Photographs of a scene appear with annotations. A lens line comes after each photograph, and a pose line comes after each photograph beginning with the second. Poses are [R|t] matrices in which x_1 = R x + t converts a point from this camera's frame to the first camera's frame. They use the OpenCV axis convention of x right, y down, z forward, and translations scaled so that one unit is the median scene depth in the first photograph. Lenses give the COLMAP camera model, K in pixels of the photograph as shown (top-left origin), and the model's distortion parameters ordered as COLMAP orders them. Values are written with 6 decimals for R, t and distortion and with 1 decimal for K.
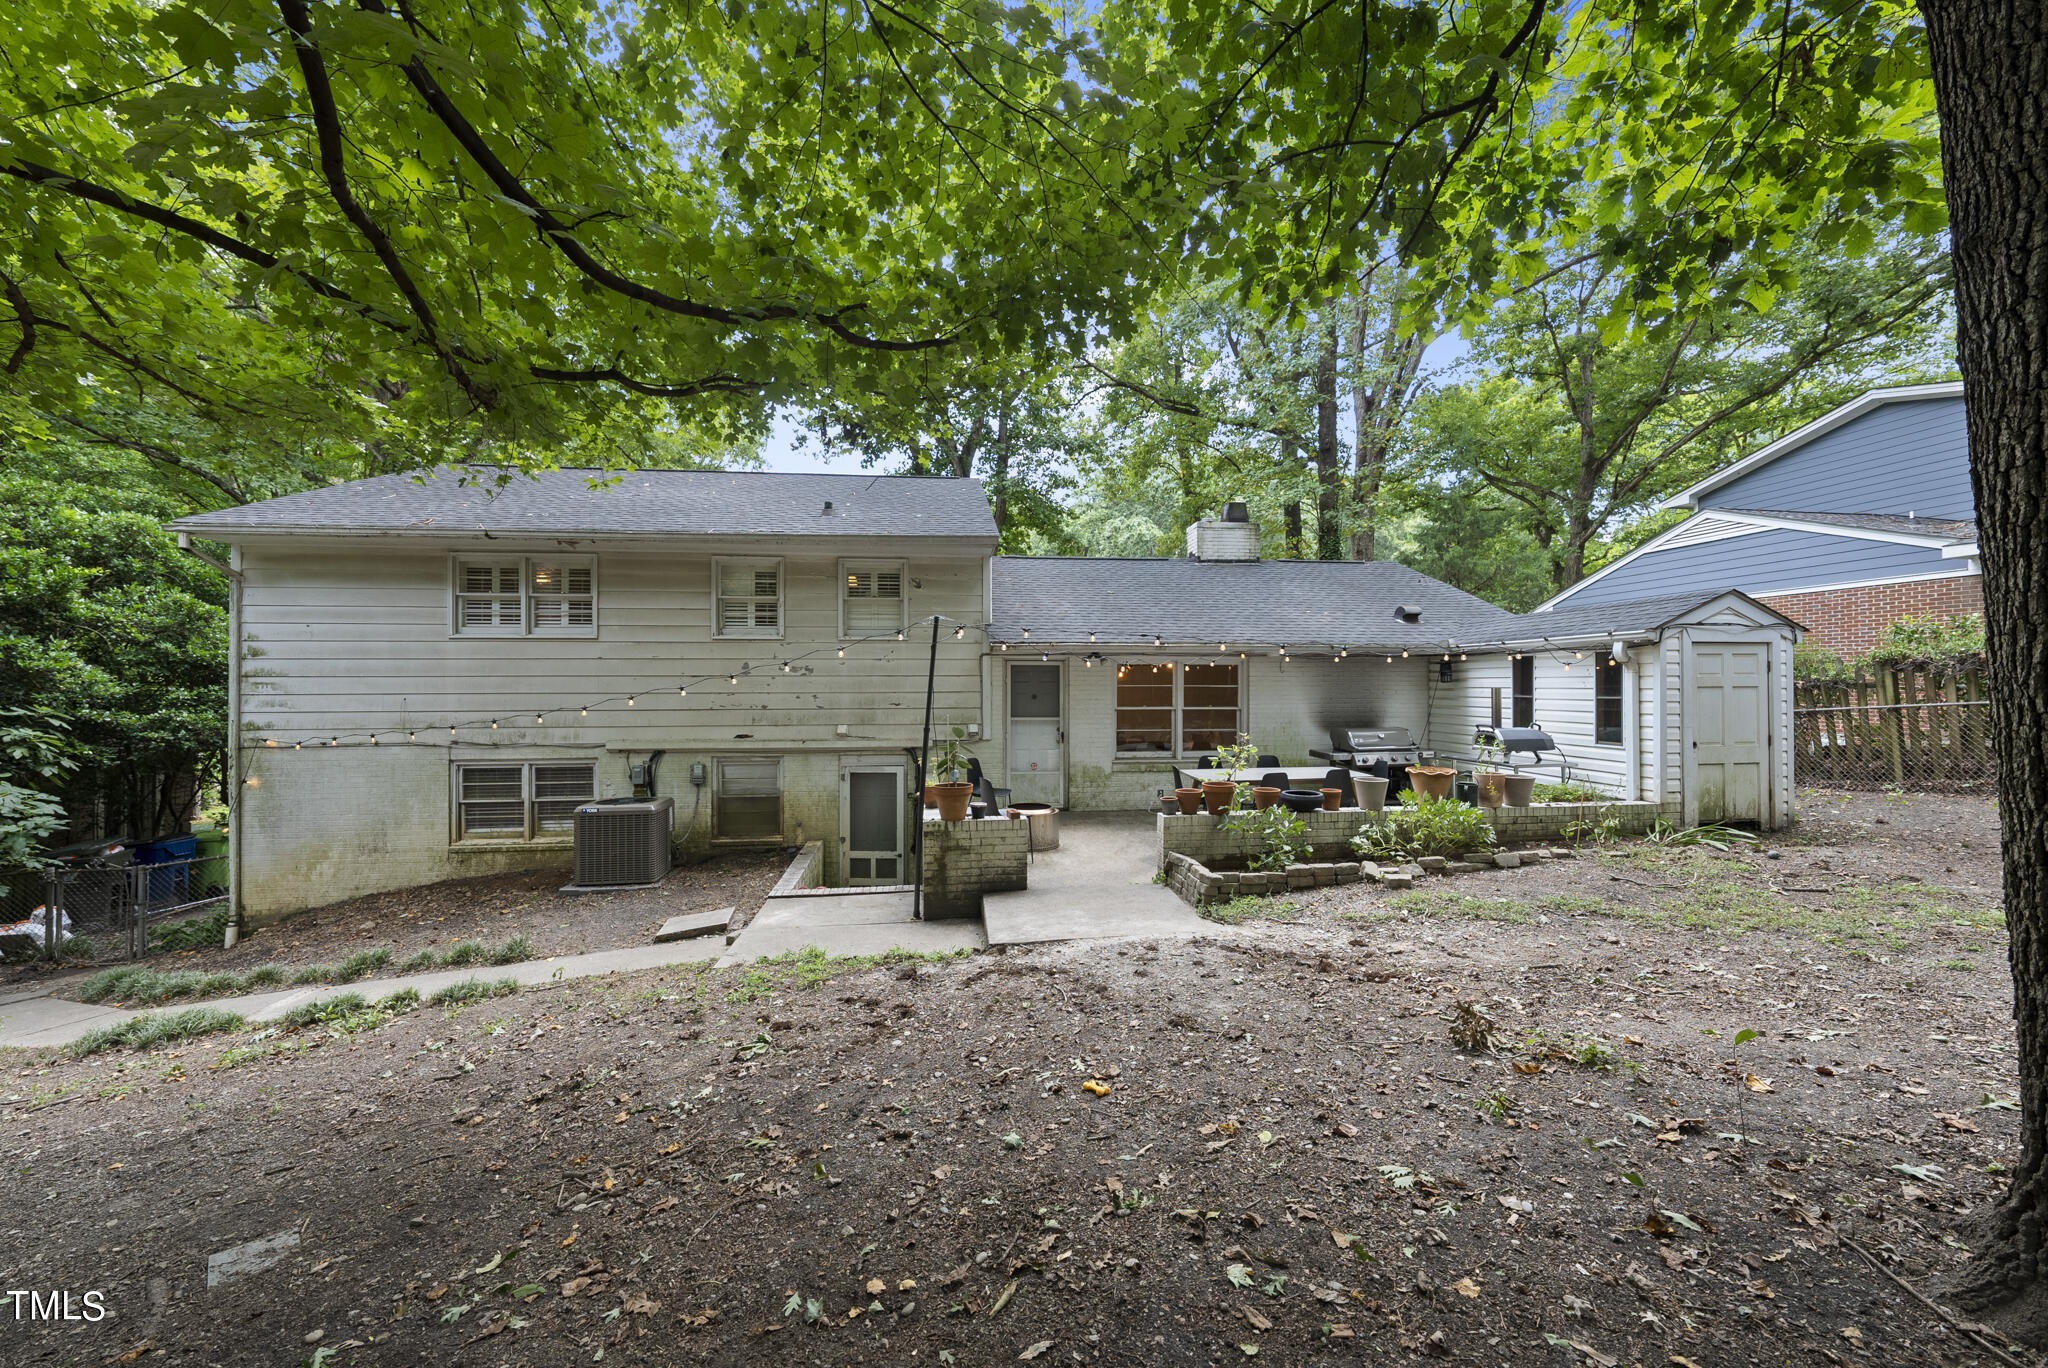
lens RADIAL K [[789.4, 0, 1024.0], [0, 789.4, 684.0], [0, 0, 1]] dist [0.000125, 0.000039]
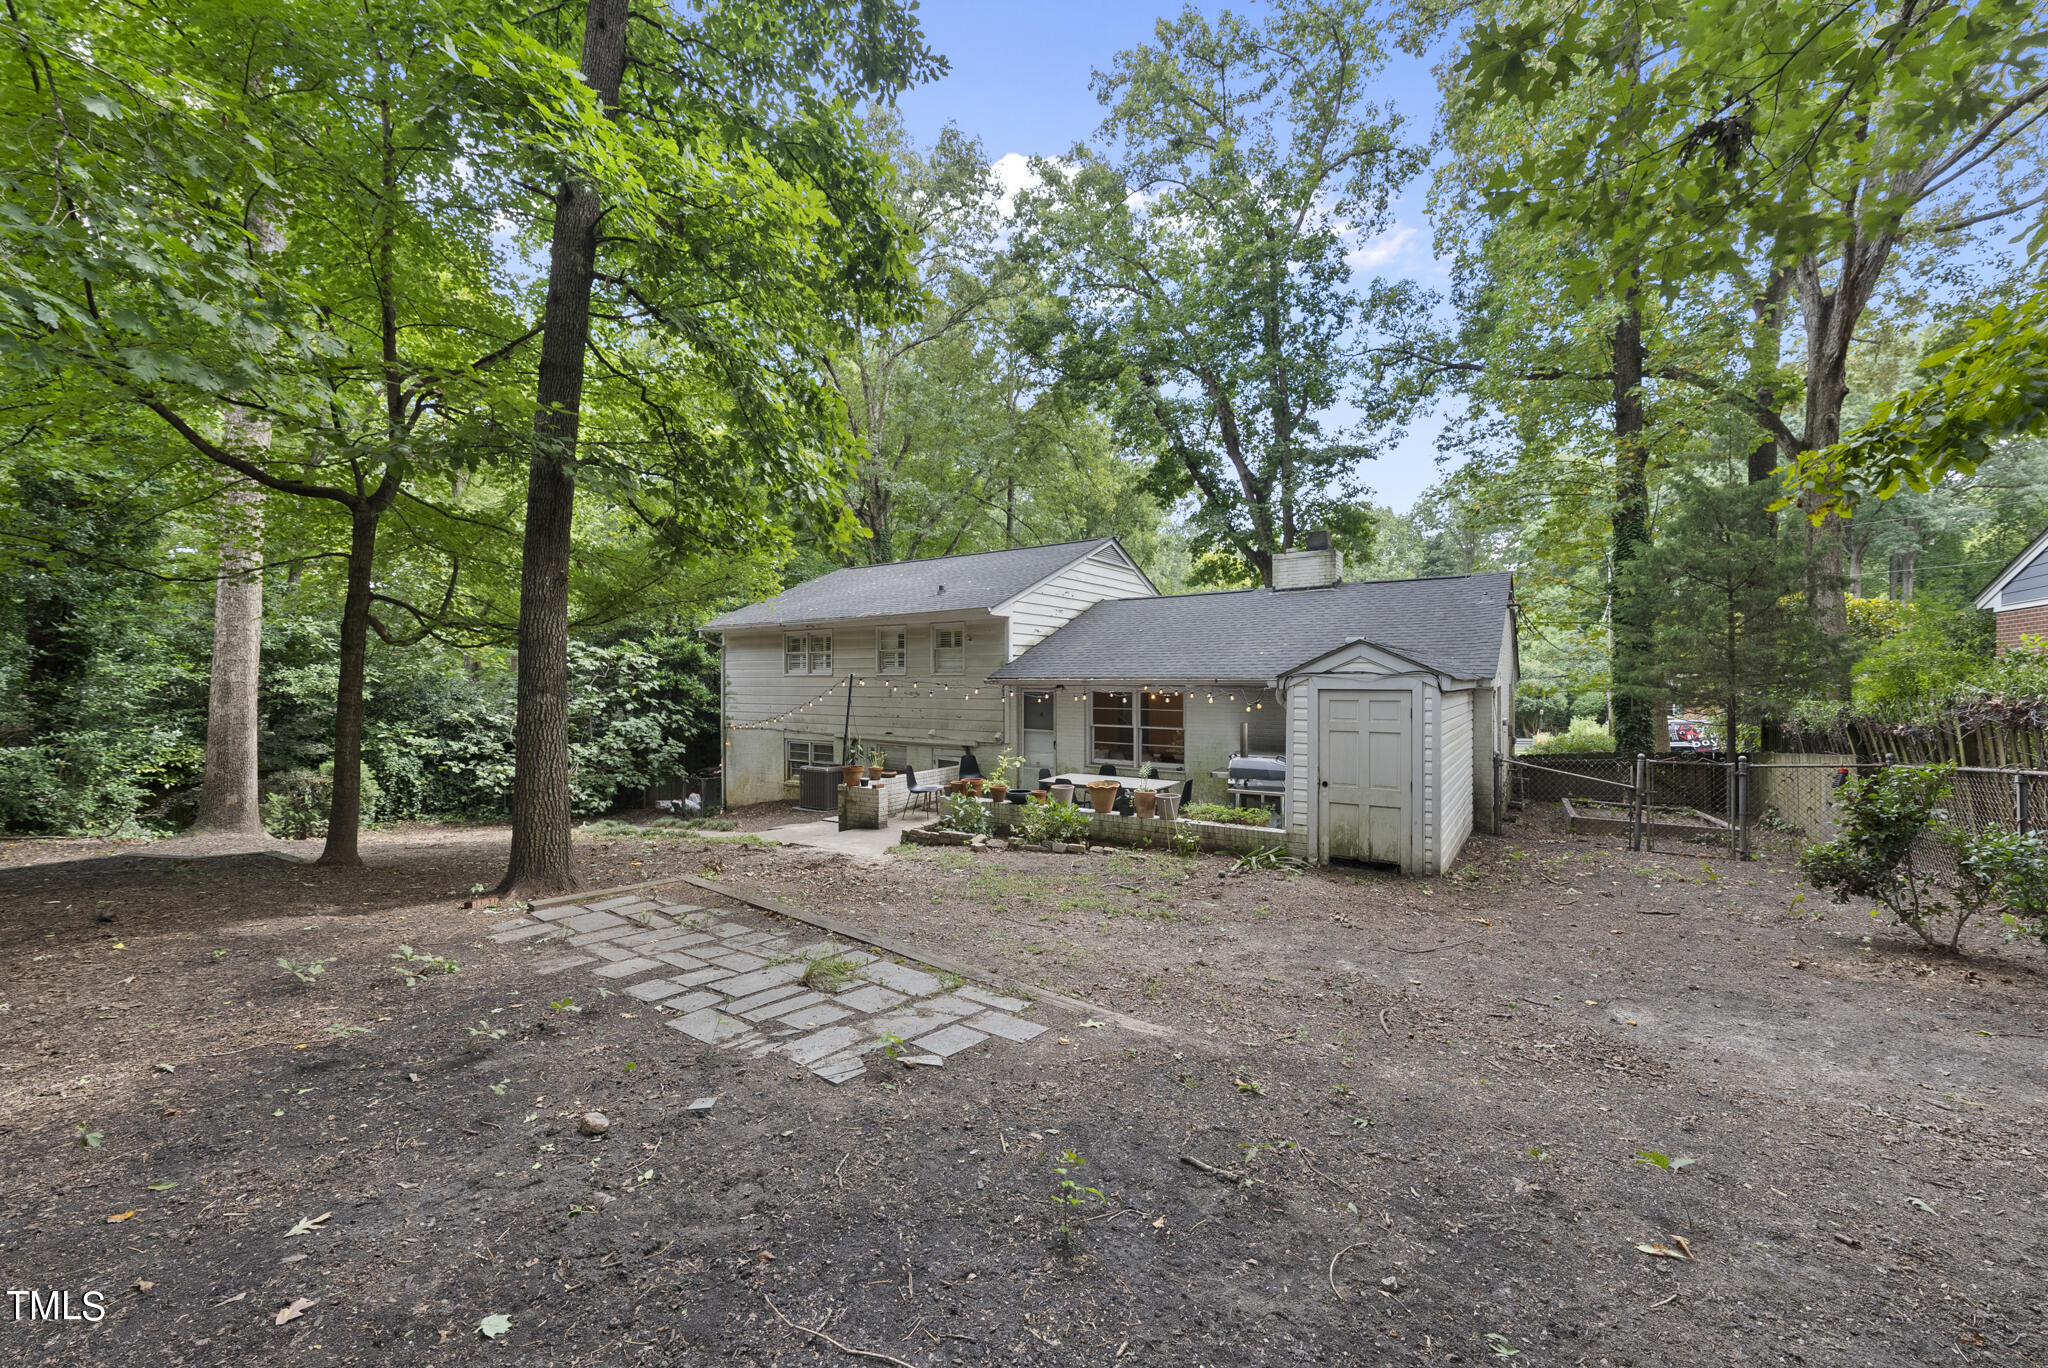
lens RADIAL K [[789.4, 0, 1024.0], [0, 789.4, 684.0], [0, 0, 1]] dist [0.000125, 0.000039]
pose [[0.746636, 0.006229, -0.665204, 1.006175], [-0.000334, 0.999960, 0.008990, -0.055513], [0.665233, -0.006490, 0.746608, -0.064239]]
